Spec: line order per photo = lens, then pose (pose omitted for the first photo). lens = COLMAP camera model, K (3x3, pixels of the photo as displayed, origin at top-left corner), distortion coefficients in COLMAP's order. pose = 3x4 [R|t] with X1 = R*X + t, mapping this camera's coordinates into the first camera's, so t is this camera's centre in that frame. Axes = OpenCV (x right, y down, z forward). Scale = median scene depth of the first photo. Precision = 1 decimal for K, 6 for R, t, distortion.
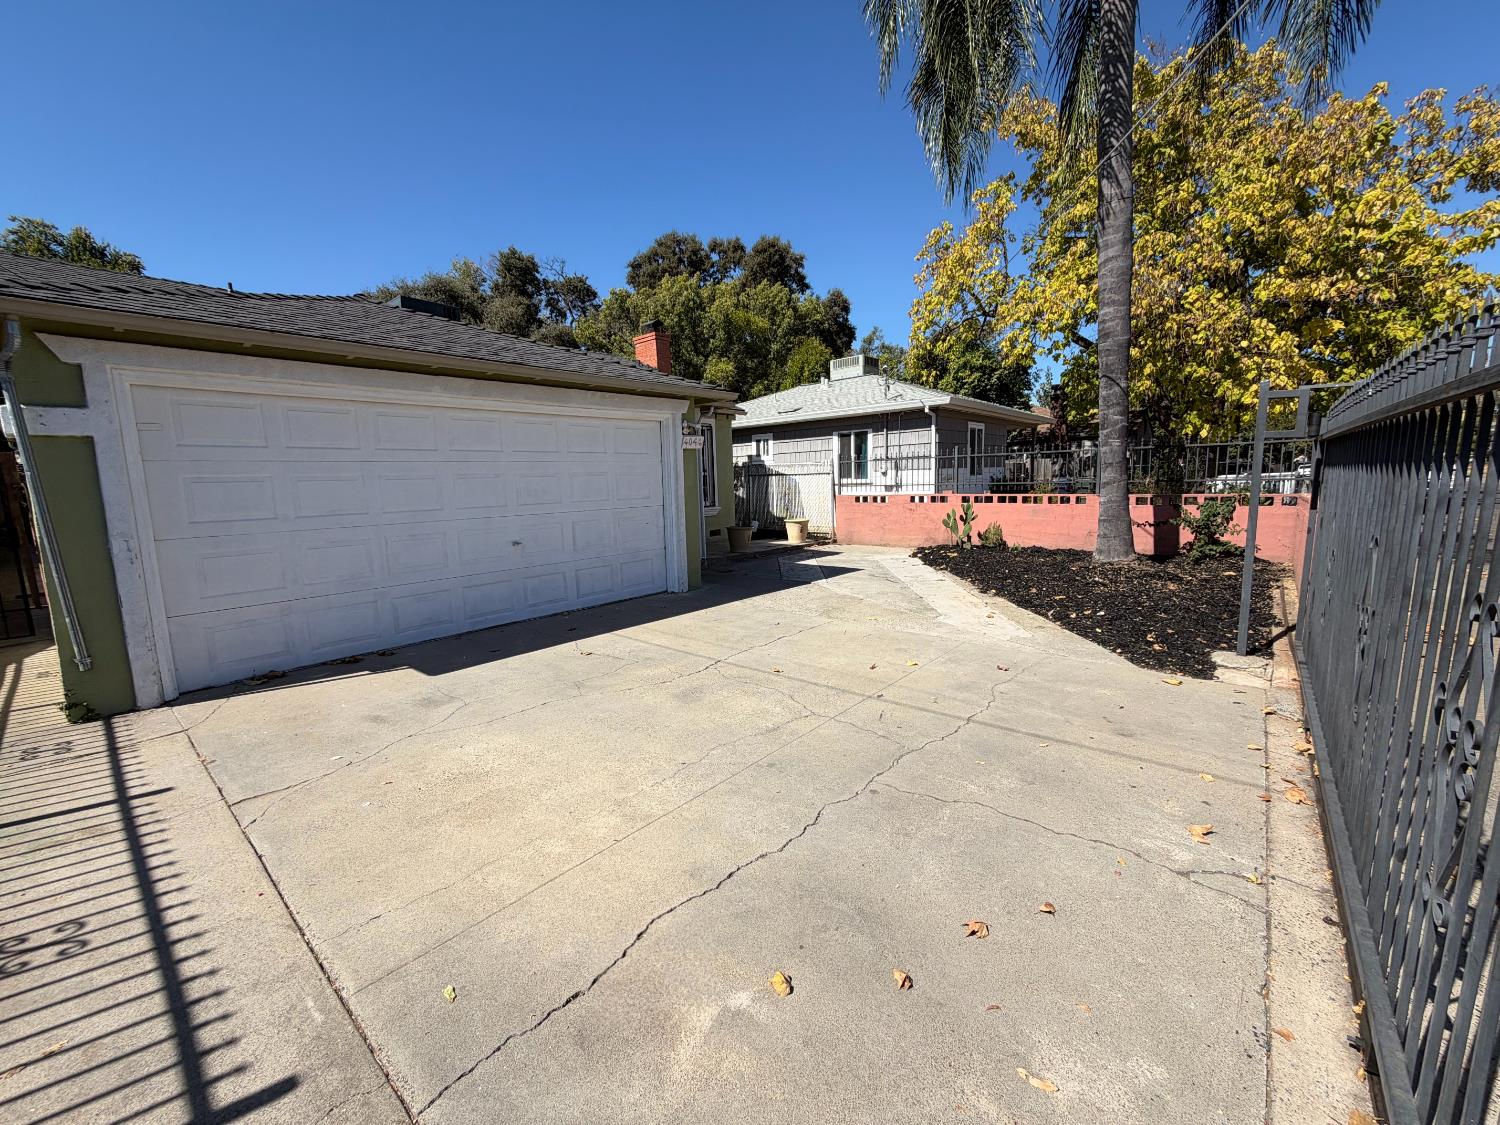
lens RADIAL K [[597.7, 0, 745.1], [0, 597.7, 558.8], [0, 0, 1]] dist [-0.000475, 0.000276]
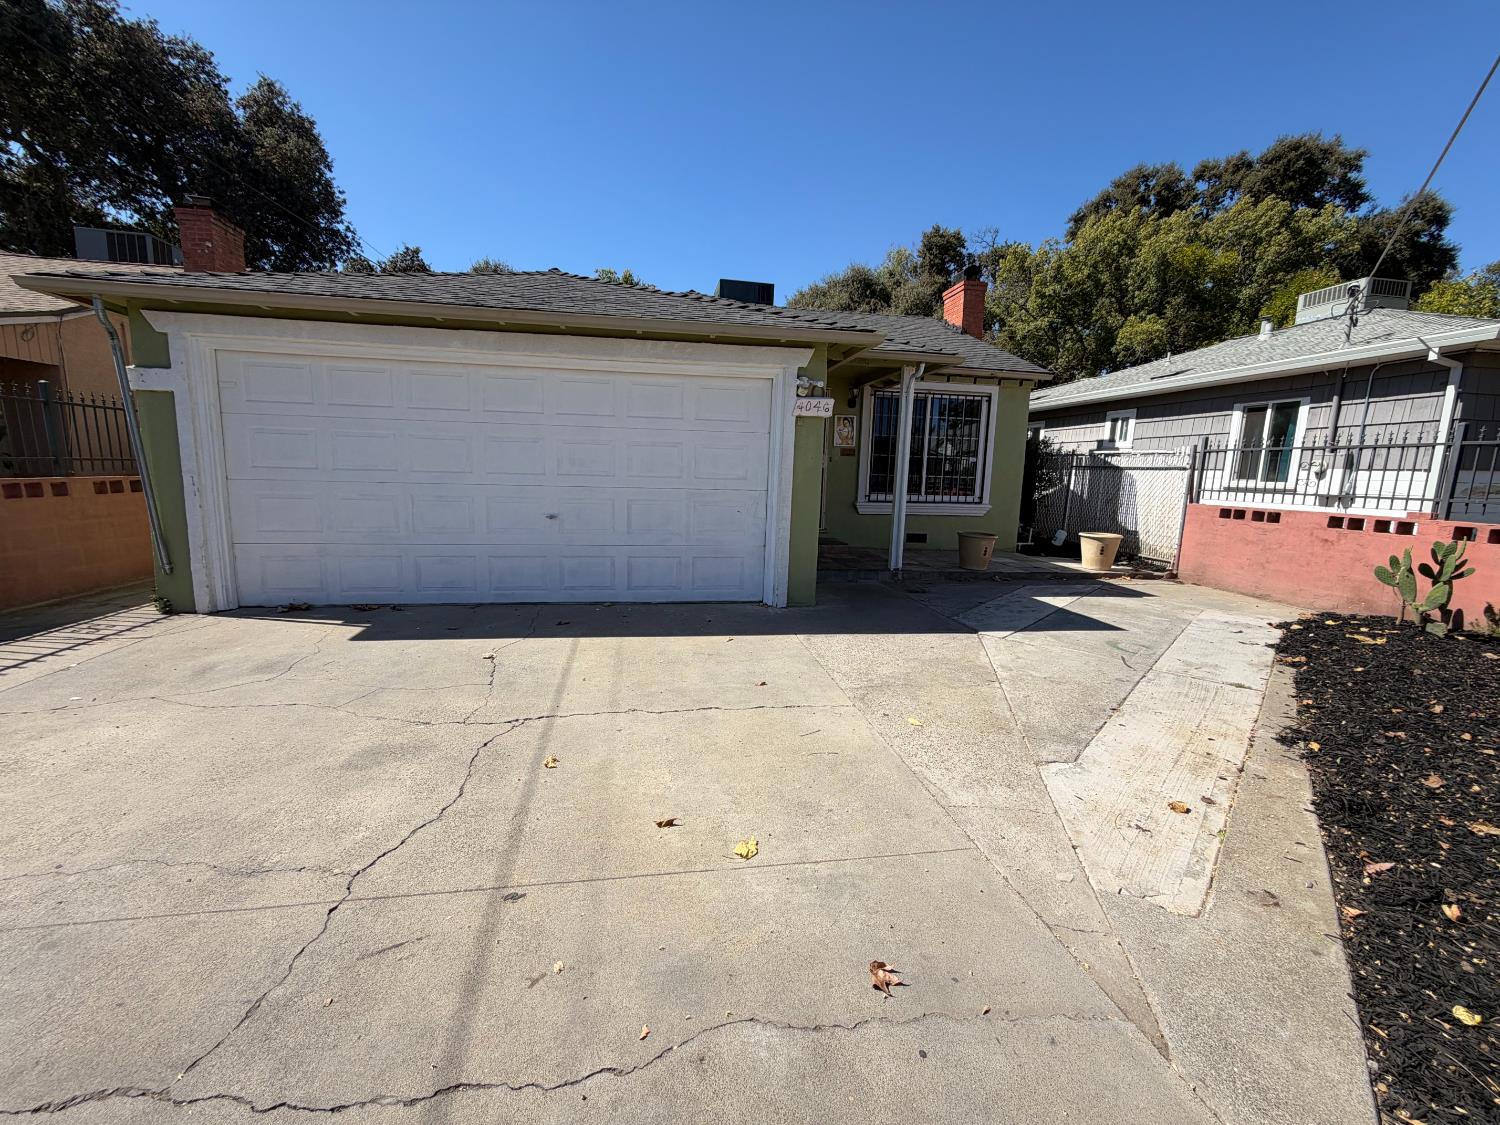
lens RADIAL K [[597.7, 0, 746.4], [0, 597.7, 560.7], [0, 0, 1]] dist [-0.000475, 0.000276]
pose [[0.770252, 0.147451, -0.620460, 0.191681], [-0.133355, 0.988636, 0.069397, -0.028979], [0.623641, 0.029288, 0.781162, 0.224749]]
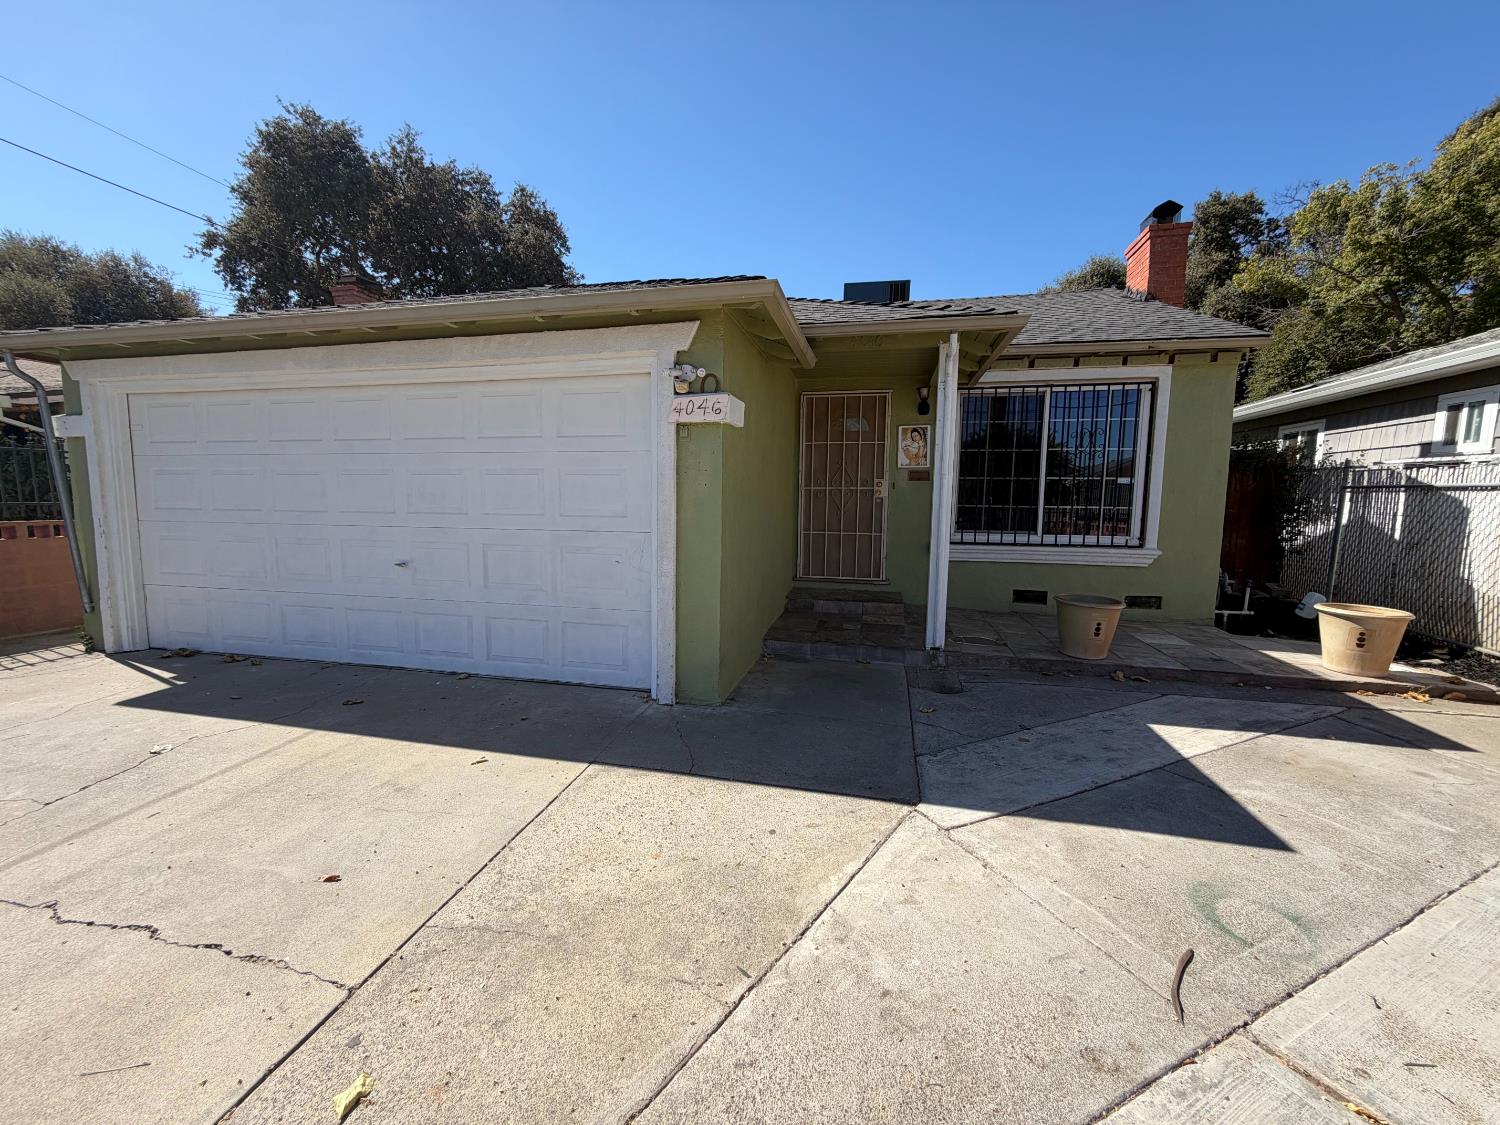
lens RADIAL K [[597.7, 0, 747.5], [0, 597.7, 560.2], [0, 0, 1]] dist [-0.000475, 0.000276]
pose [[0.471826, 0.128861, -0.872224, 0.214556], [-0.138295, 0.987833, 0.071131, -0.066258], [0.870778, 0.087062, 0.483906, 0.473196]]
